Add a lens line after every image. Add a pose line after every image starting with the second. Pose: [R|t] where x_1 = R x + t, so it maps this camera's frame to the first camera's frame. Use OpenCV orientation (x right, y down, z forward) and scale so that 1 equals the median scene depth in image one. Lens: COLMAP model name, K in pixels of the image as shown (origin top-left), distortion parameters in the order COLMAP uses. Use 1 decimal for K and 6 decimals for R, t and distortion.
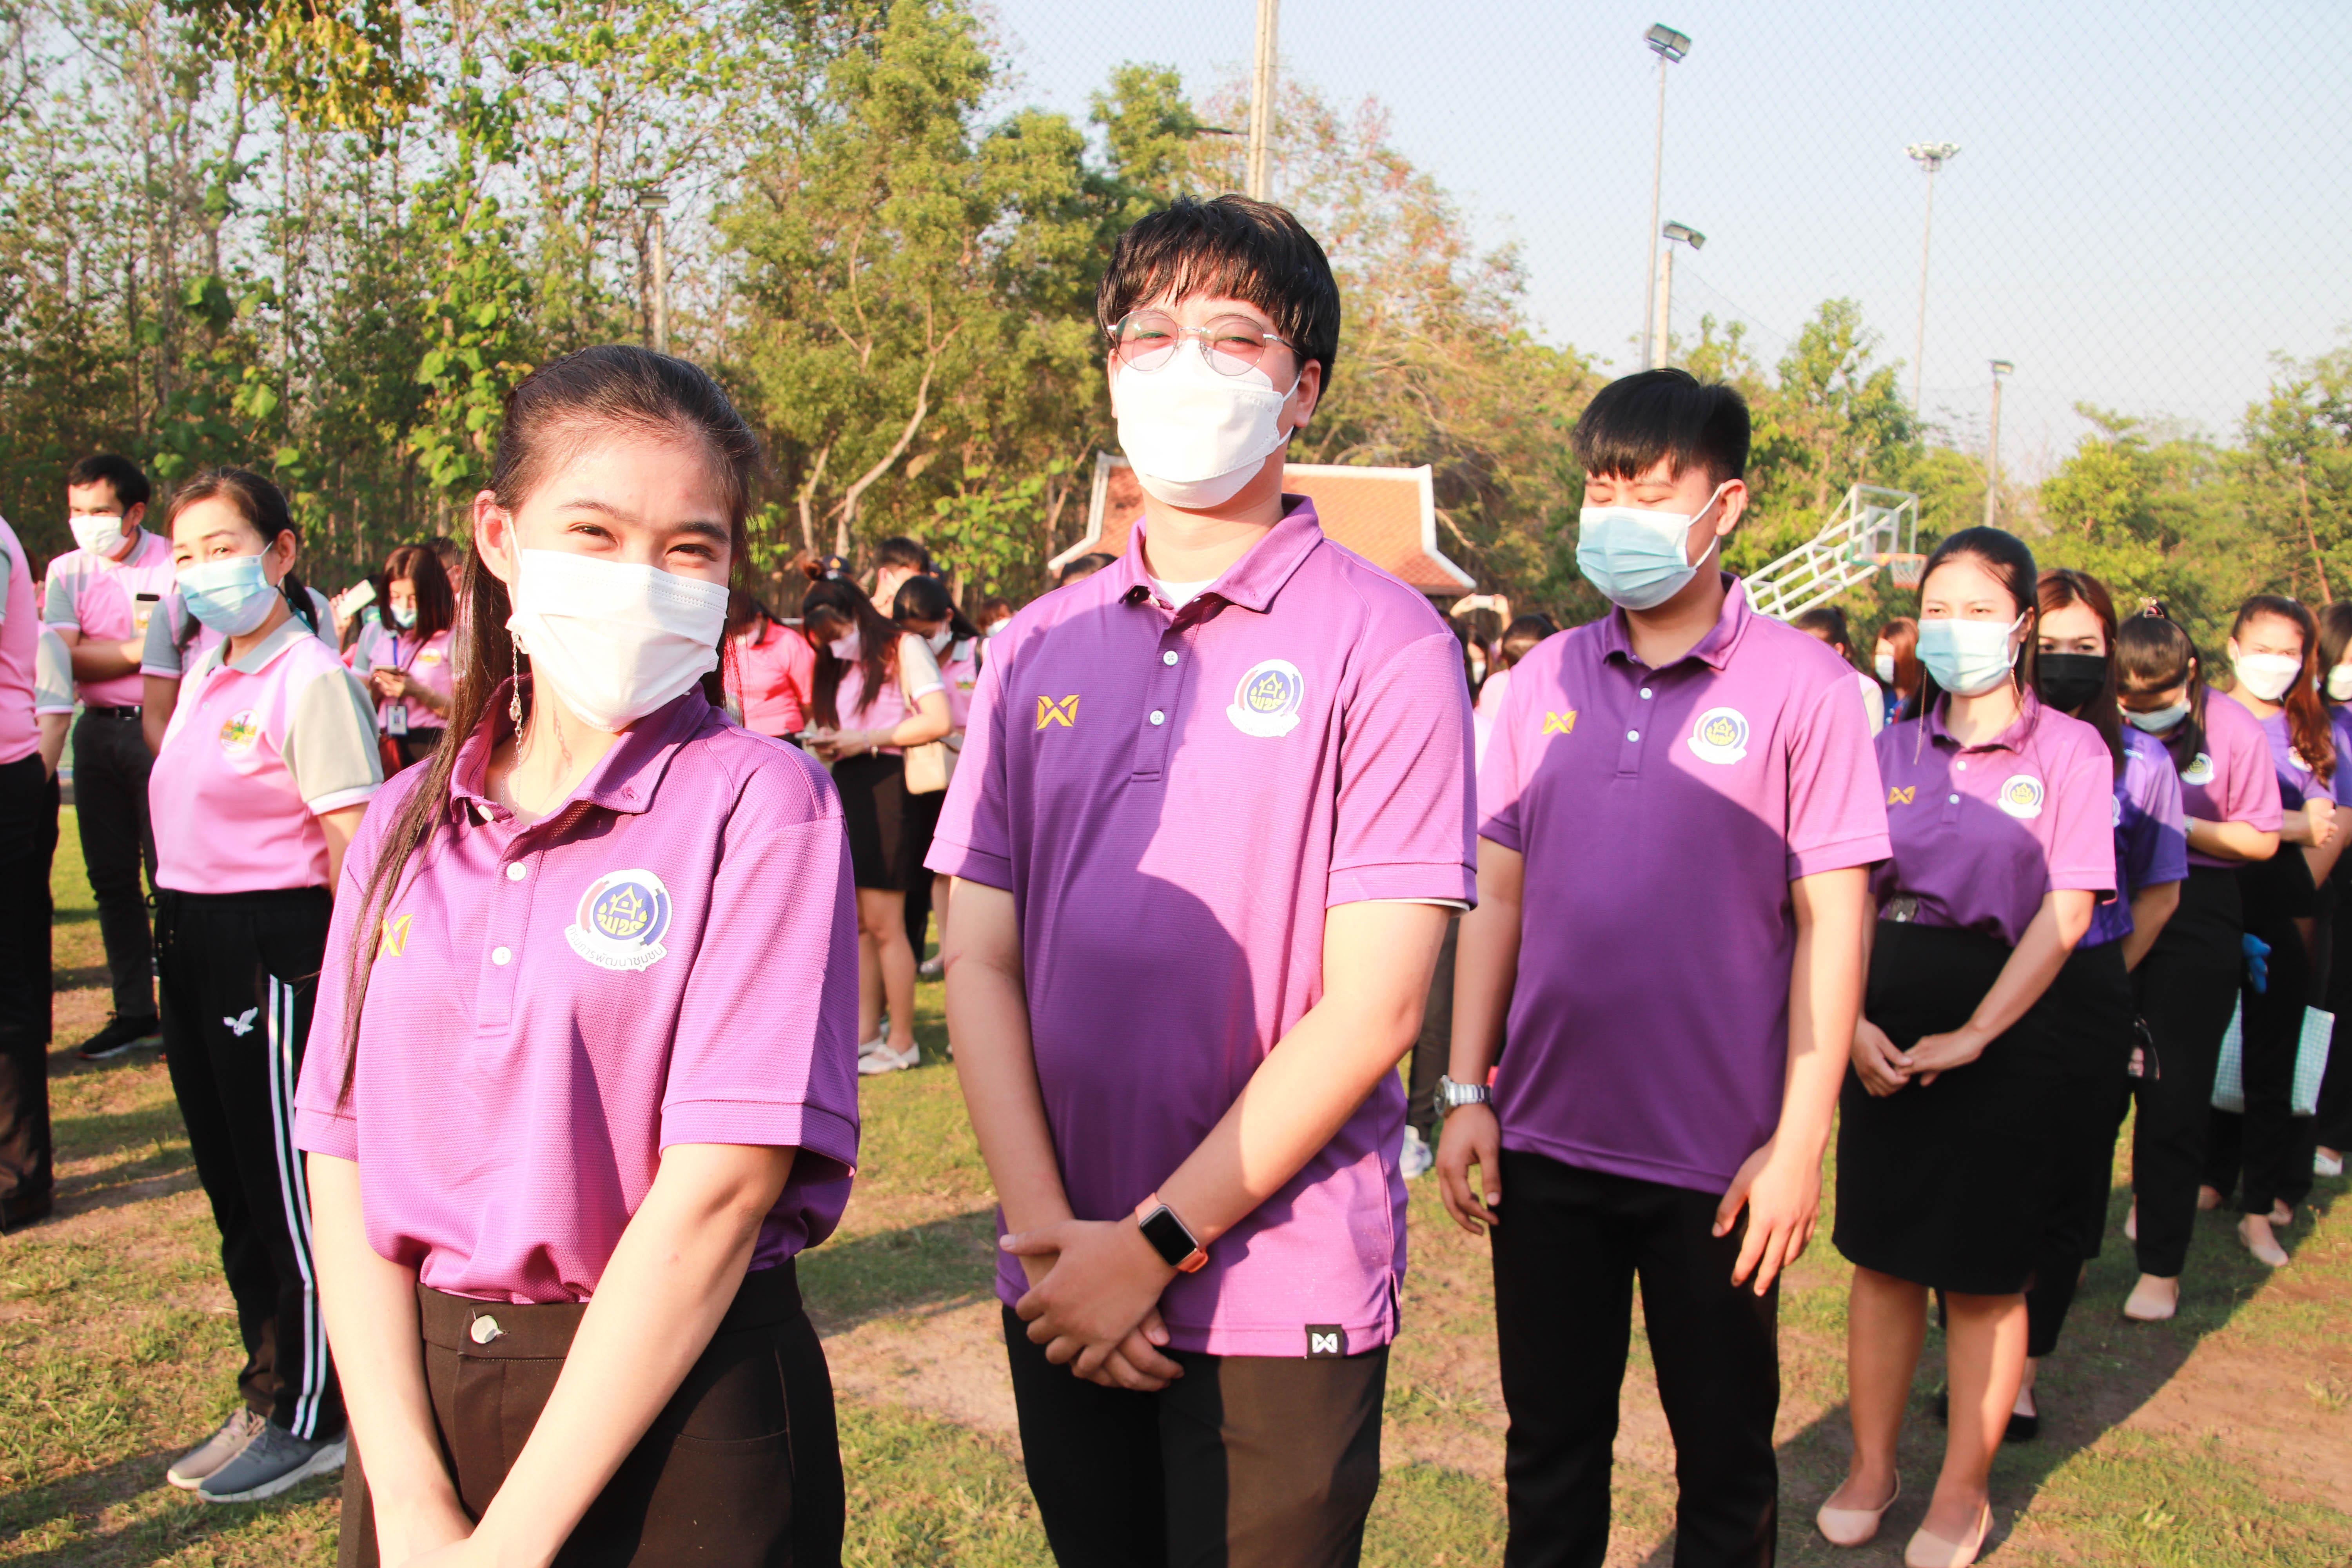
lens RADIAL K [[2215.0, 0, 1179.8], [0, 2215.0, 814.0], [0, 0, 1]] dist [-0.149106, 0.224535]
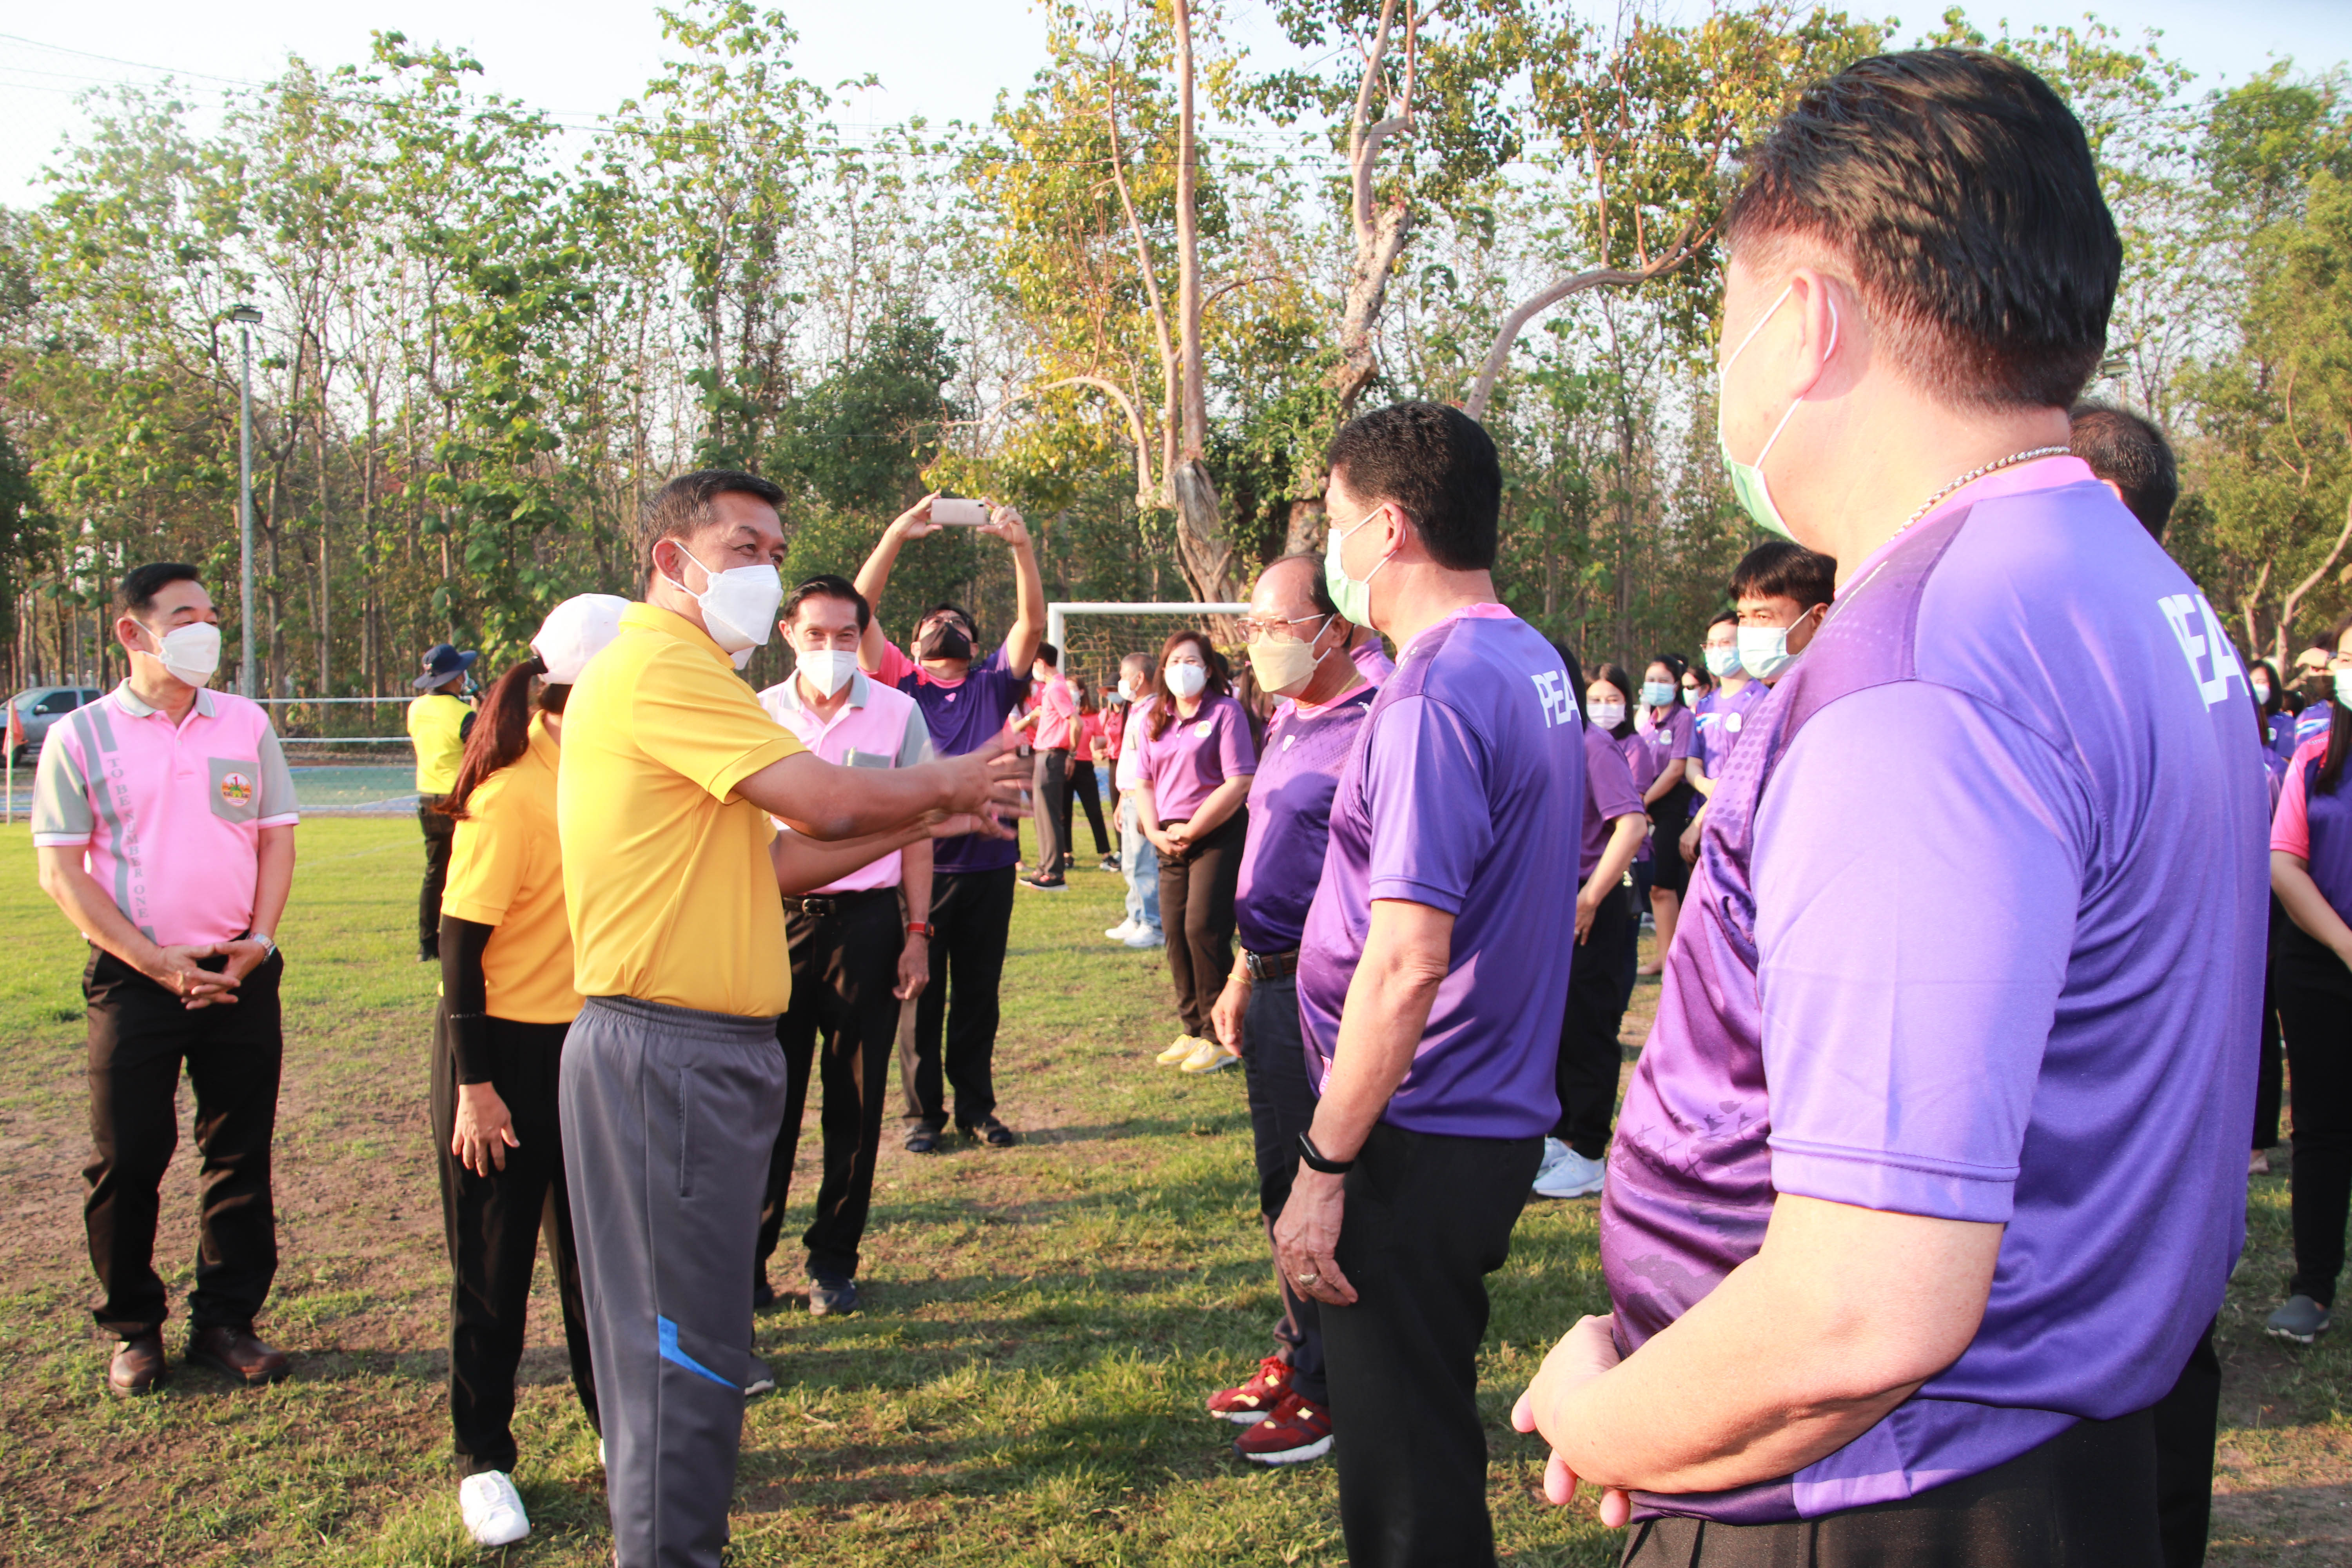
lens RADIAL K [[1993.1, 0, 1191.2], [0, 1993.1, 824.8], [0, 0, 1]] dist [-0.172727, 0.142756]
pose [[0.718484, 0.012499, -0.695432, 0.120177], [-0.037539, 0.999078, -0.020827, 0.013469], [0.694530, 0.041070, 0.718290, -0.102352]]
